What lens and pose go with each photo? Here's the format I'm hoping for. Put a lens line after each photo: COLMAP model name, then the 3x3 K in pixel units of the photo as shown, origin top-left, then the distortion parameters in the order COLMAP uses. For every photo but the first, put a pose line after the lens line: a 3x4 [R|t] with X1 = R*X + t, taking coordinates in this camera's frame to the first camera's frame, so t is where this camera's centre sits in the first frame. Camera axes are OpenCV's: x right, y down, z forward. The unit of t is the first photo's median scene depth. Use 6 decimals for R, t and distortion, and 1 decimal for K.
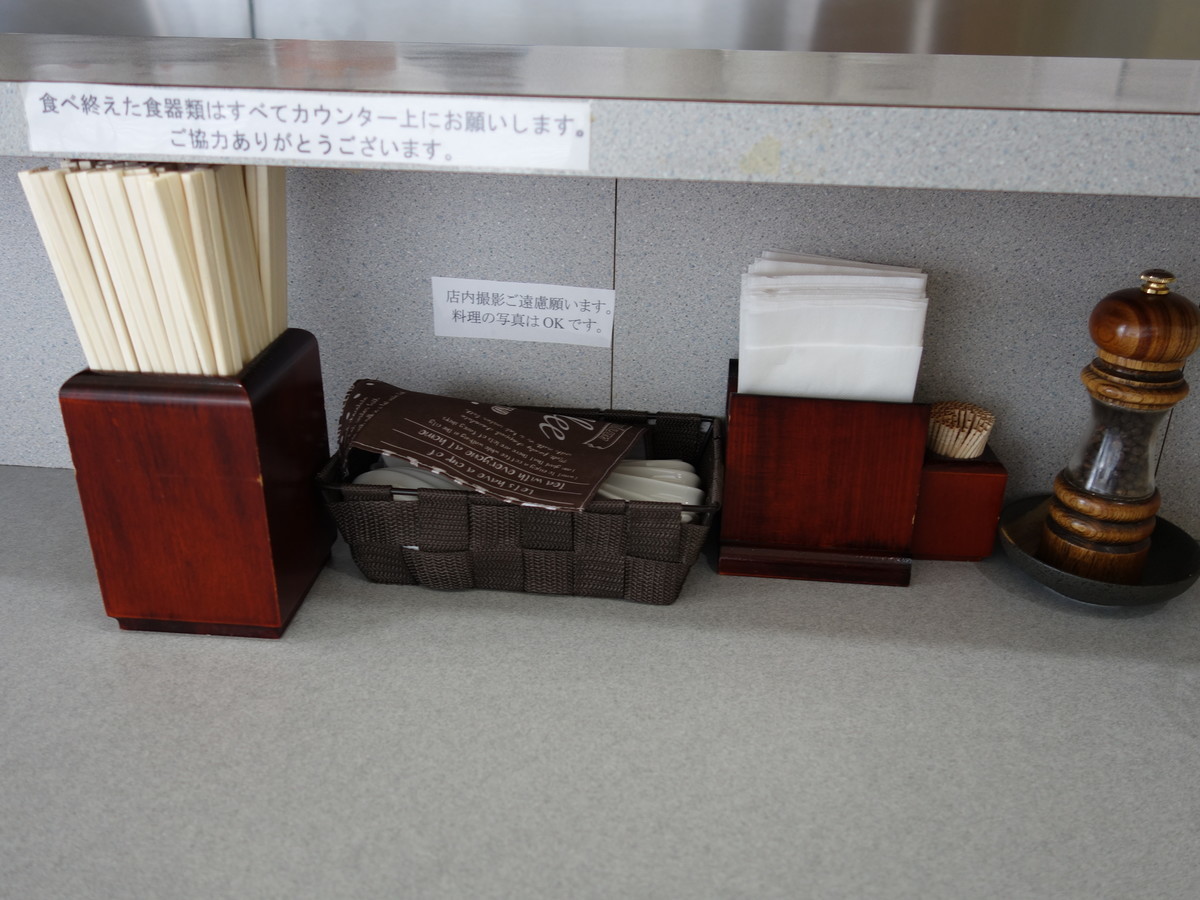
lens RADIAL K [[1076.2, 0, 596.8], [0, 1076.2, 453.2], [0, 0, 1]] dist [0.044319, -0.032666]
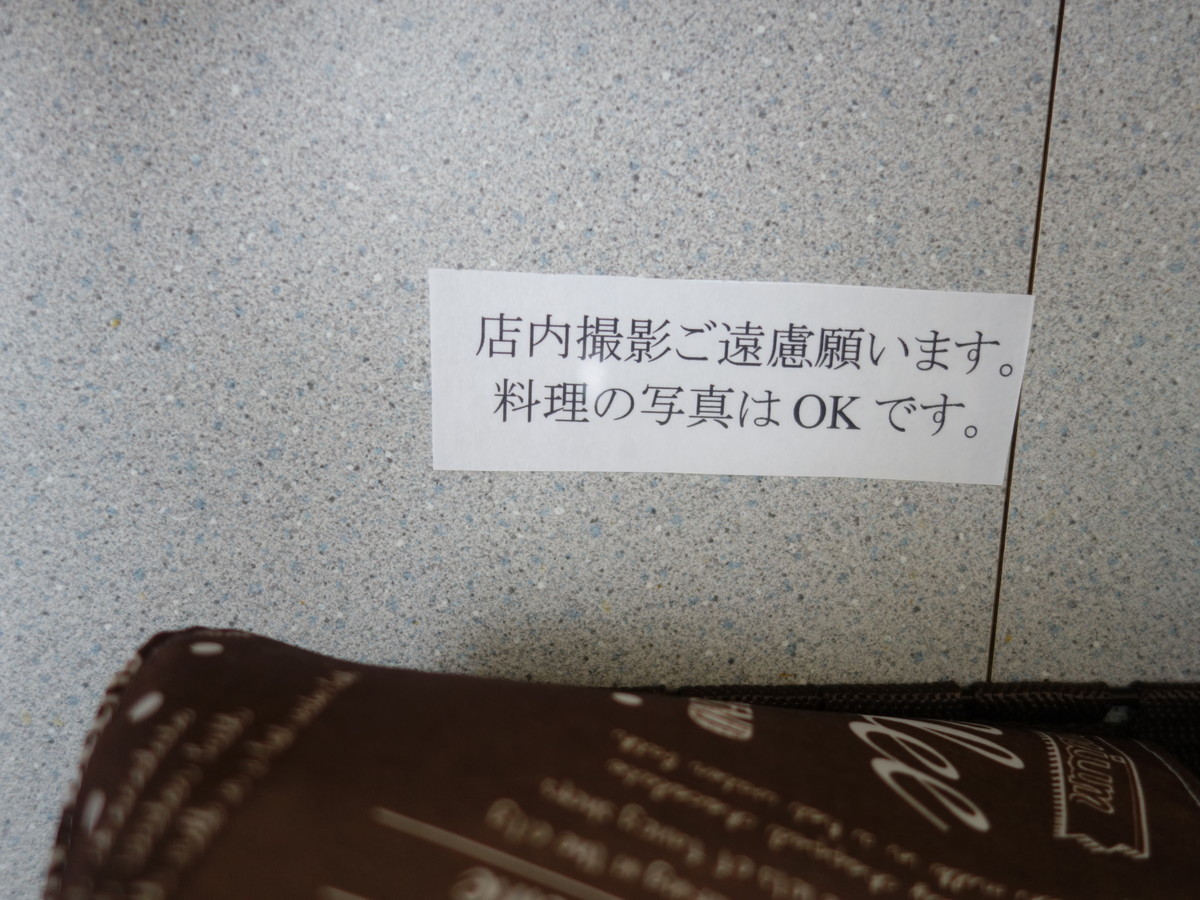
lens RADIAL K [[1076.2, 0, 603.8], [0, 1076.2, 453.4], [0, 0, 1]] dist [0.044319, -0.032666]
pose [[0.989279, -0.029540, 0.143022, -0.149105], [0.058033, 0.978204, -0.199371, -0.051184], [-0.134016, 0.205534, 0.969431, 0.712536]]
